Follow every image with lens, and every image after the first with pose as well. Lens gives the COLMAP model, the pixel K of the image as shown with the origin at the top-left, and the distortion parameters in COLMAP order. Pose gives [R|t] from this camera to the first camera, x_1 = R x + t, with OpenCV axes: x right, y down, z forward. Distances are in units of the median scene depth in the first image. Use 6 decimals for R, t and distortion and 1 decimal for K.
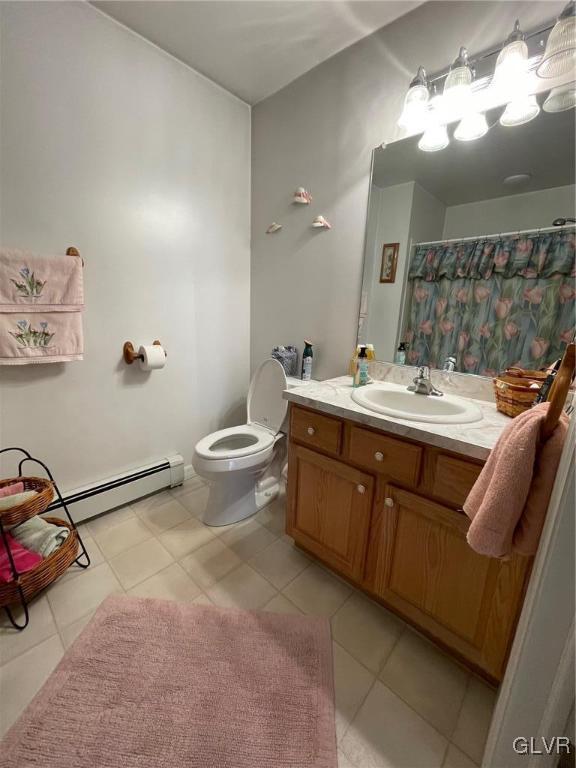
lens RADIAL K [[309.5, 0, 288.0], [0, 309.5, 384.0], [0, 0, 1]] dist [-0.002549, -0.000078]
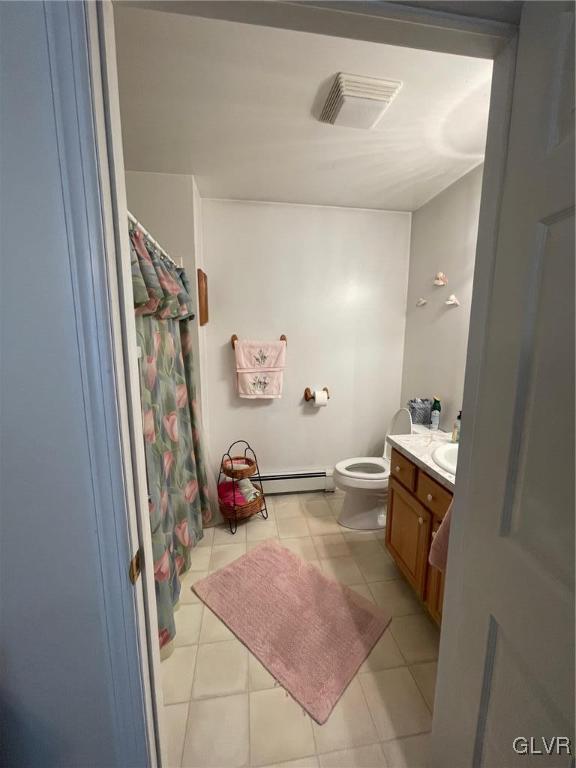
lens RADIAL K [[309.5, 0, 288.0], [0, 309.5, 384.0], [0, 0, 1]] dist [-0.002549, -0.000078]
pose [[0.776085, 0.068497, -0.626897, 0.419888], [-0.125073, 0.991055, -0.046550, -0.074126], [0.618101, 0.114535, 0.777710, -0.309538]]
